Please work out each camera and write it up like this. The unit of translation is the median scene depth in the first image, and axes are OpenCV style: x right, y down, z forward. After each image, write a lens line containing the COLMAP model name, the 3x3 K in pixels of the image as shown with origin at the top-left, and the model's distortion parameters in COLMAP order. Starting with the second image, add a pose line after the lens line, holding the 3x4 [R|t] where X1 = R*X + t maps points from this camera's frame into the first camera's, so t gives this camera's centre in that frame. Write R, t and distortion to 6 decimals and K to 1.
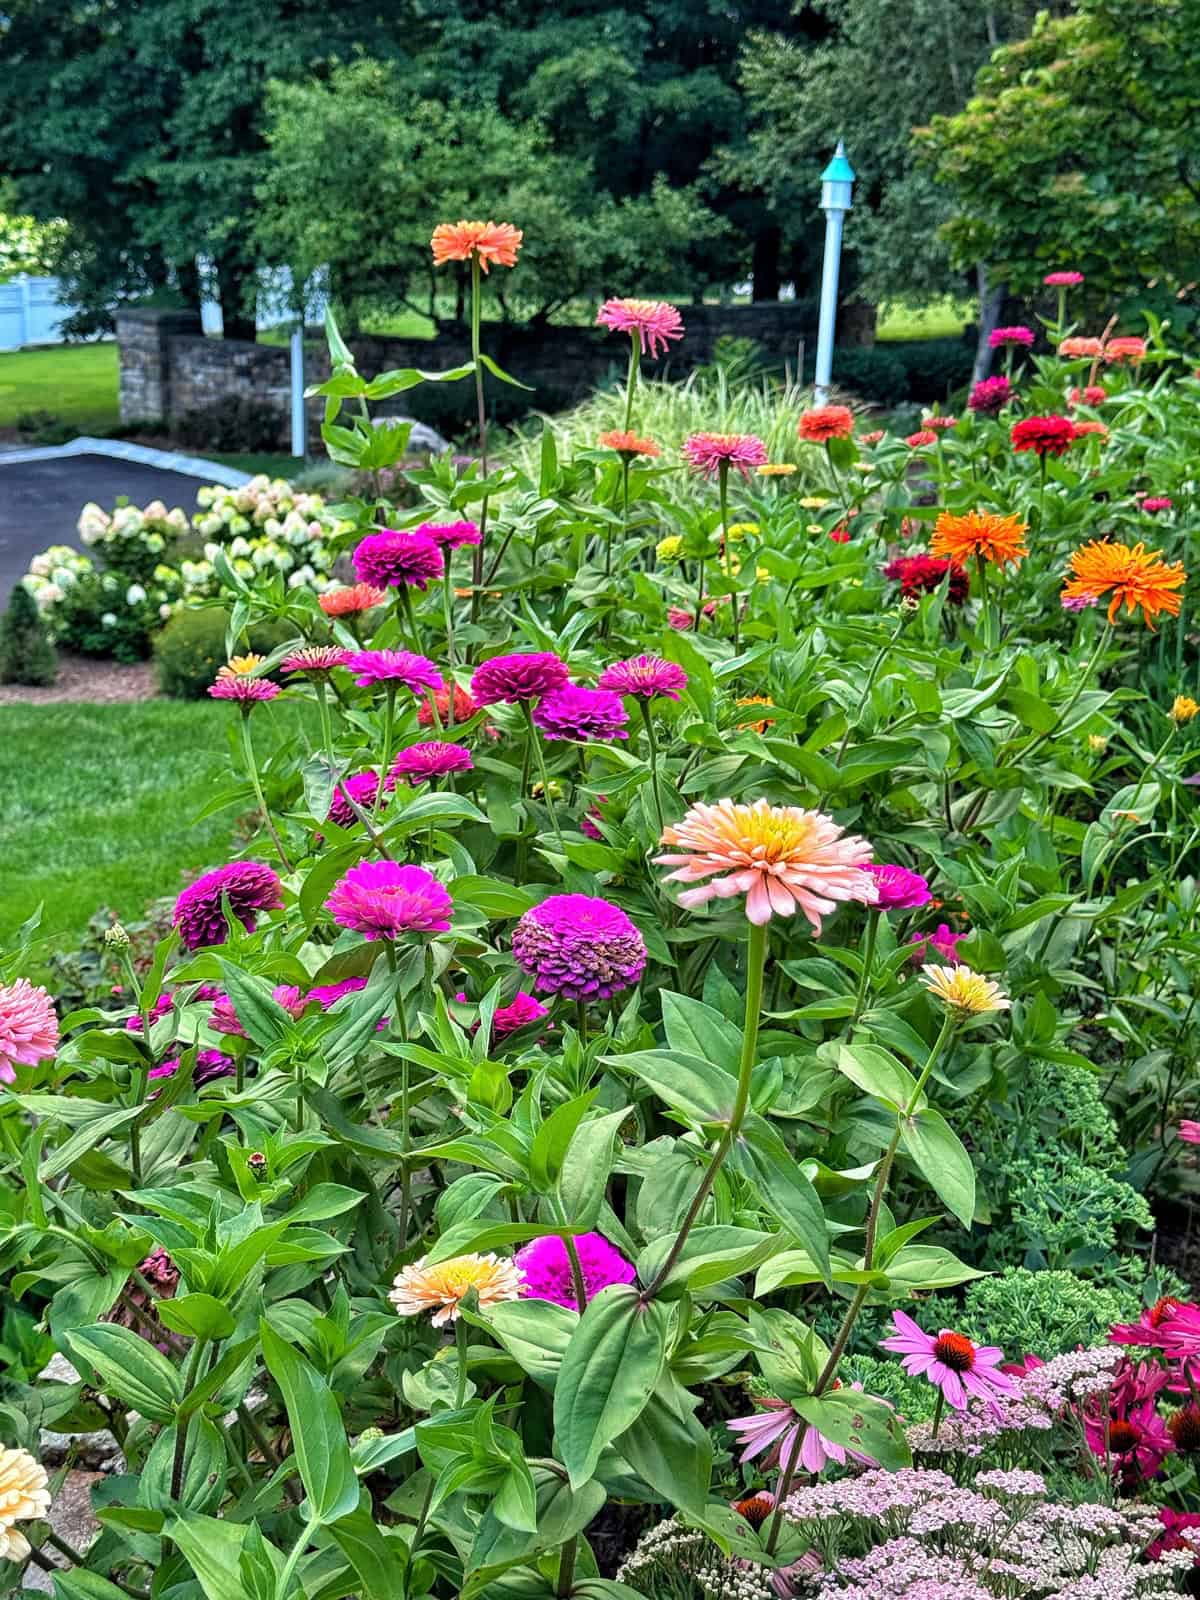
lens RADIAL K [[2331.5, 0, 598.1], [0, 2331.5, 757.0], [0, 0, 1]] dist [0.273641, -0.742395]
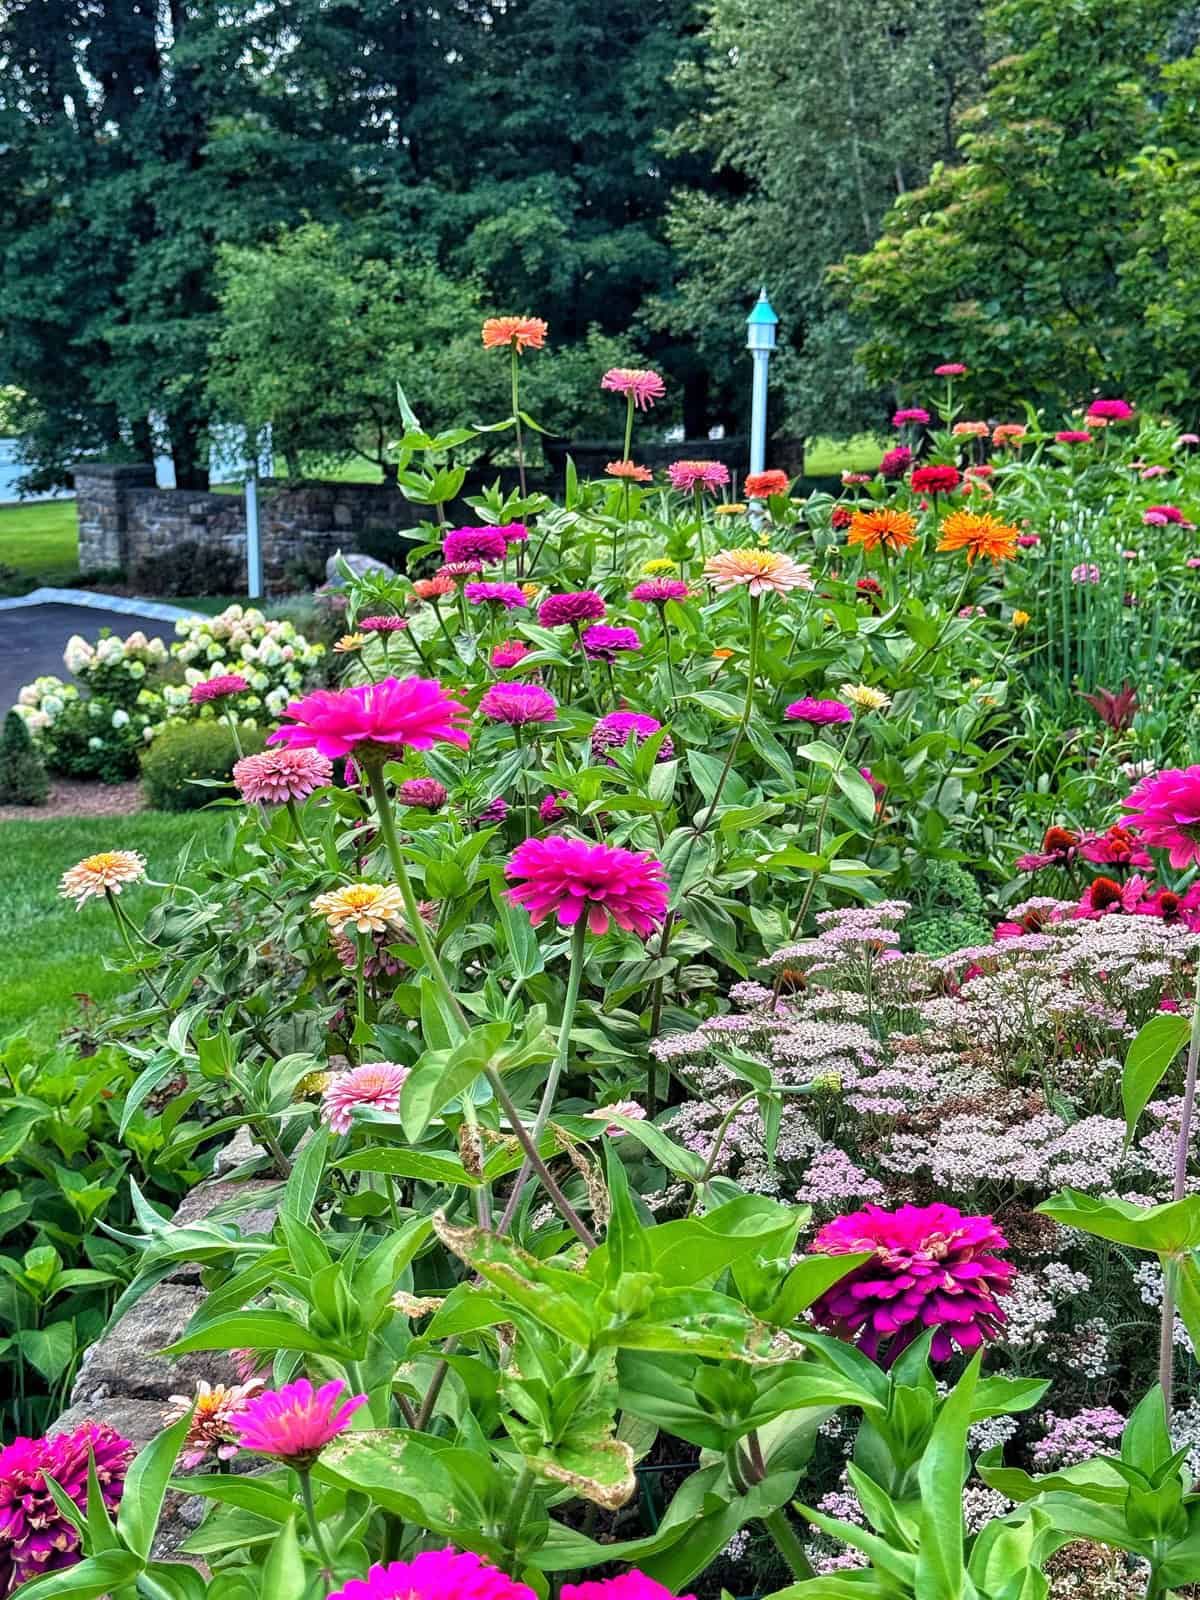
lens RADIAL K [[2331.5, 0, 598.1], [0, 2331.5, 757.0], [0, 0, 1]] dist [0.273641, -0.742395]
pose [[0.999201, -0.030987, 0.025254, -0.005286], [0.032497, 0.997563, -0.061738, 0.014010], [-0.023279, 0.062509, 0.997773, -0.043286]]
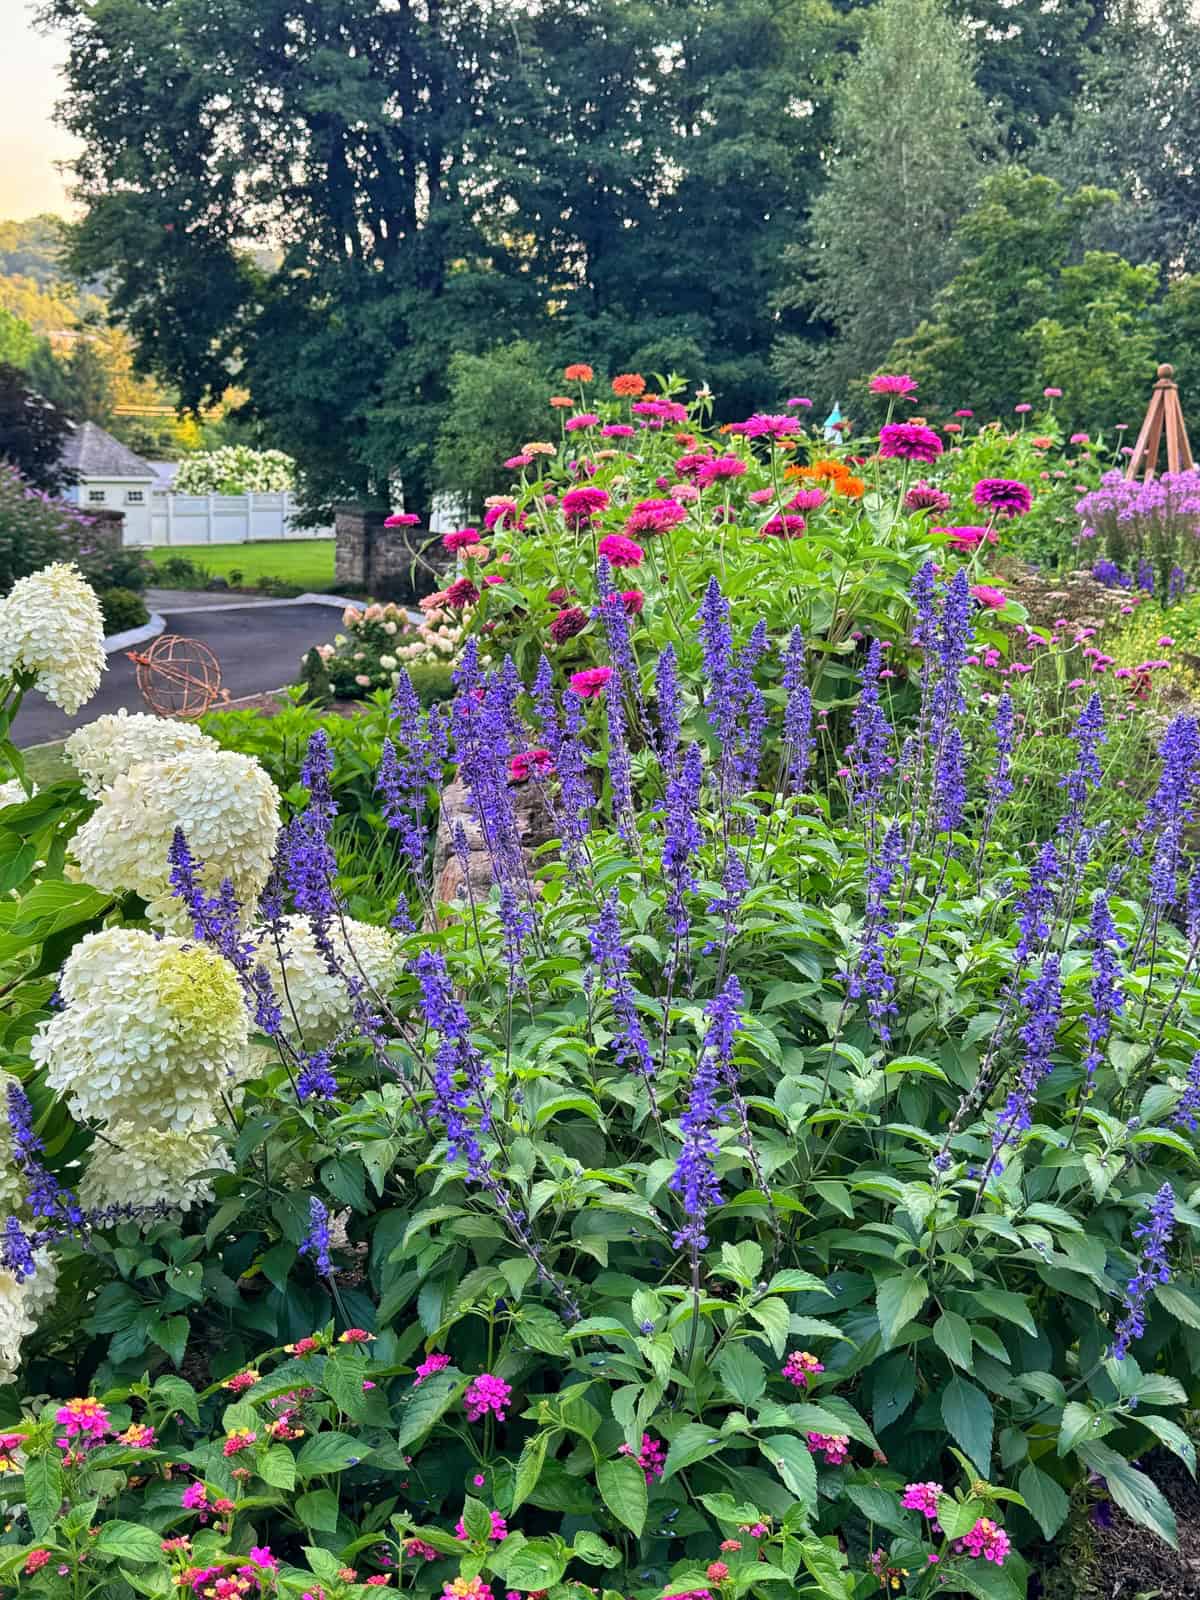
lens RADIAL K [[1905.3, 0, 596.5], [0, 1905.3, 826.6], [0, 0, 1]] dist [0.133529, -0.339923]
pose [[0.998532, 0.044069, -0.031500, 0.000160], [-0.045350, 0.998122, -0.041185, 0.062691], [0.029626, 0.042553, 0.998655, -0.202495]]
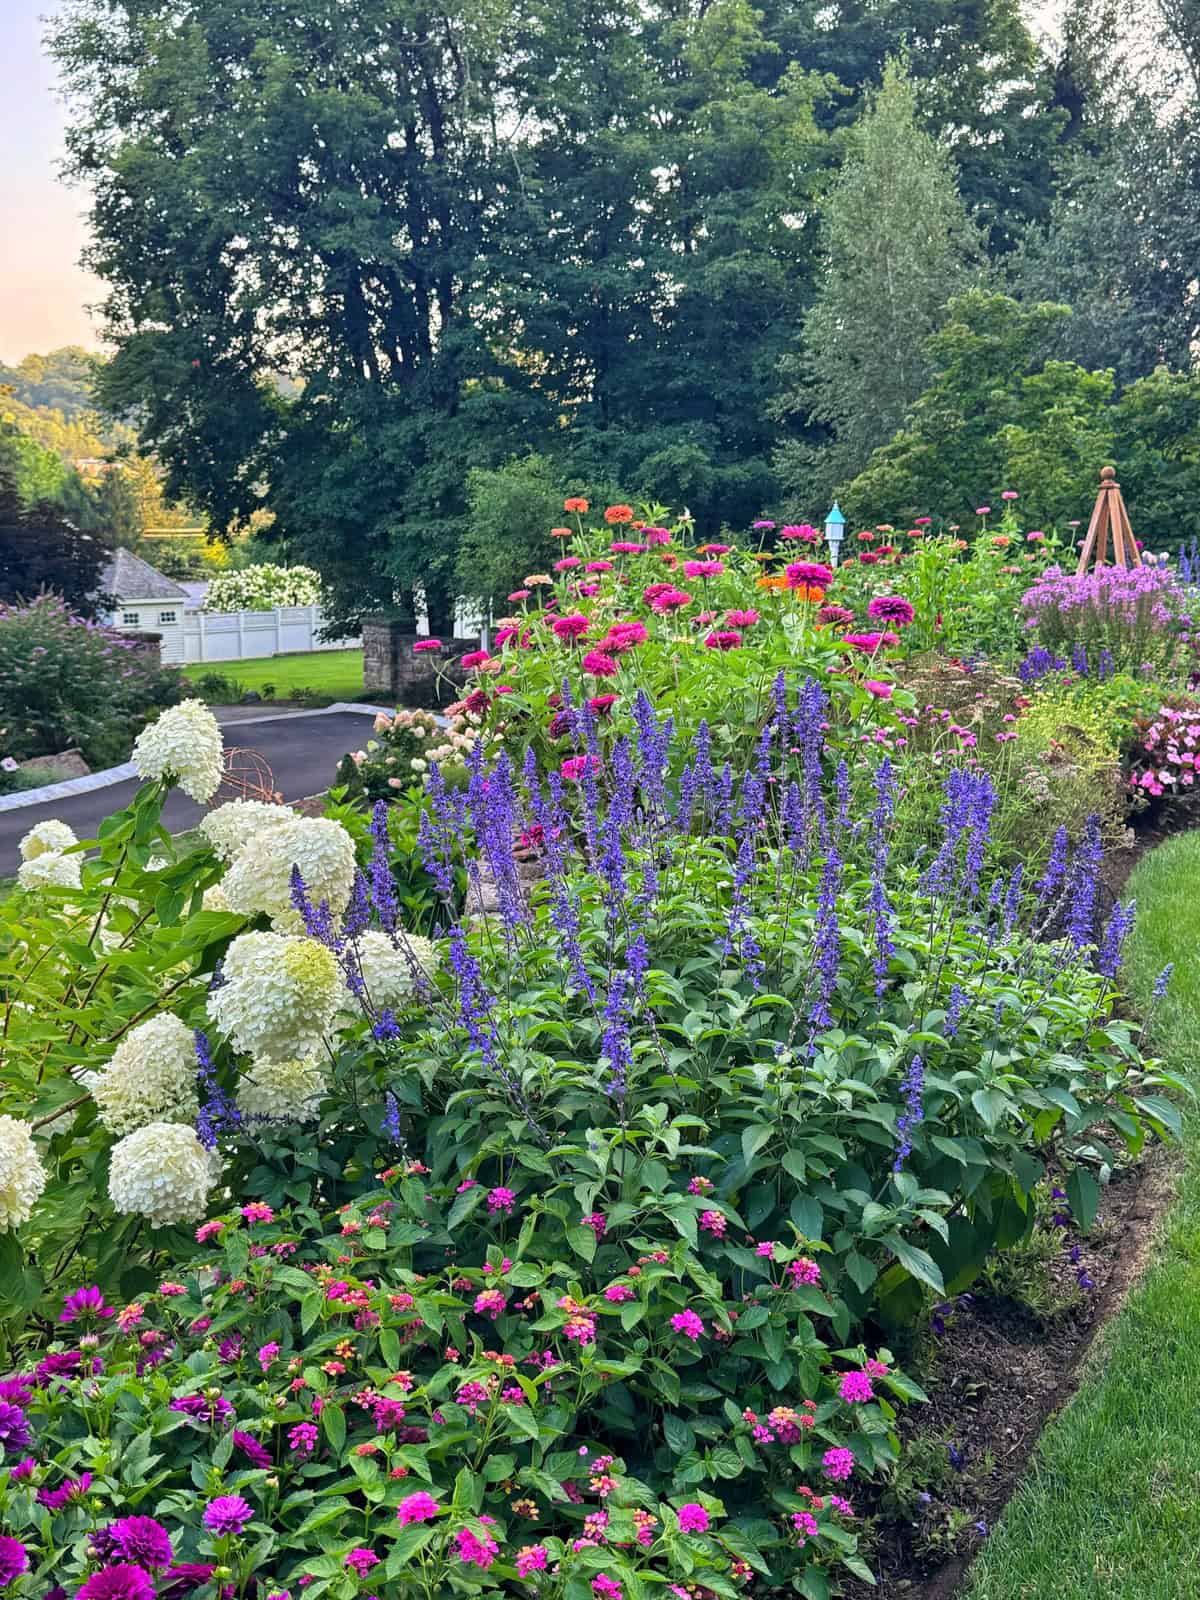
lens RADIAL K [[1899.3, 0, 600.0], [0, 1899.3, 800.0], [0, 0, 1]] dist [0.077712, -0.016110]
pose [[0.998862, -0.001420, -0.047679, 0.004580], [-0.003552, 0.994567, -0.104036, 0.067157], [0.047568, 0.104087, 0.993430, -0.234516]]
